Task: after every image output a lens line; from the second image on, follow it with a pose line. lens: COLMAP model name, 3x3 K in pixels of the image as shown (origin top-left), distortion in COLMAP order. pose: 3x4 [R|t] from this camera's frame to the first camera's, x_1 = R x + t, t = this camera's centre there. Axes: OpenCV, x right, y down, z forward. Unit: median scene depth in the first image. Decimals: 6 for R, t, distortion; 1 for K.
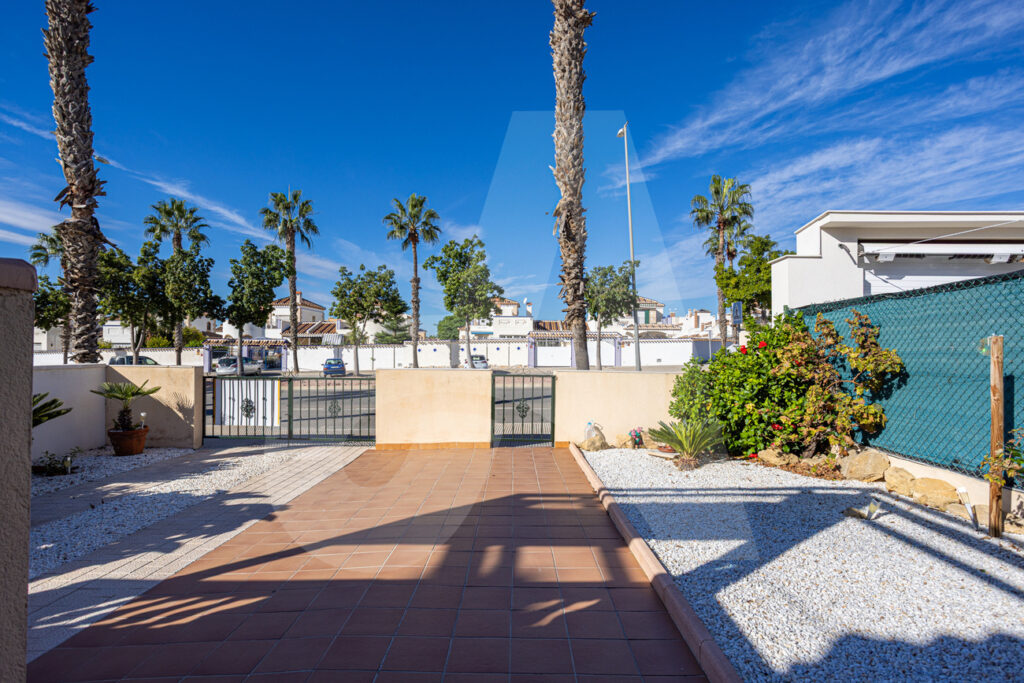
lens RADIAL K [[516.4, 0, 516.5], [0, 516.4, 339.5], [0, 0, 1]] dist [-0.051836, 0.027304]
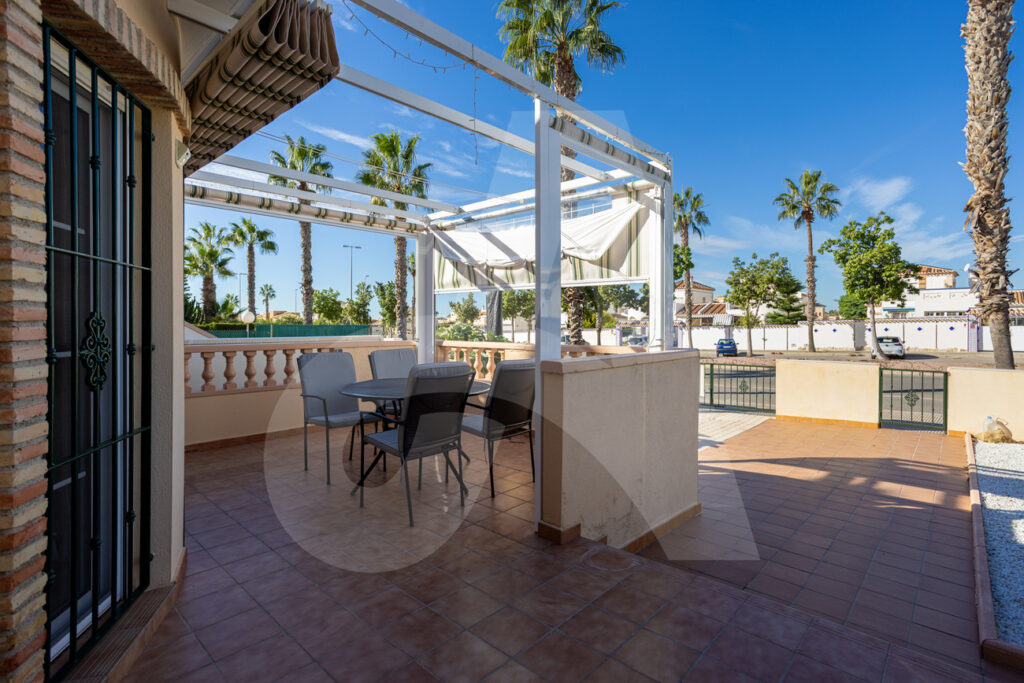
lens RADIAL K [[499.9, 0, 512.7], [0, 499.9, 329.2], [0, 0, 1]] dist [-0.050268, 0.030843]
pose [[0.739077, -0.000048, -0.673621, 0.024171], [0.016879, 0.999687, 0.018448, -0.015718], [0.673410, -0.025004, 0.738846, -0.114727]]
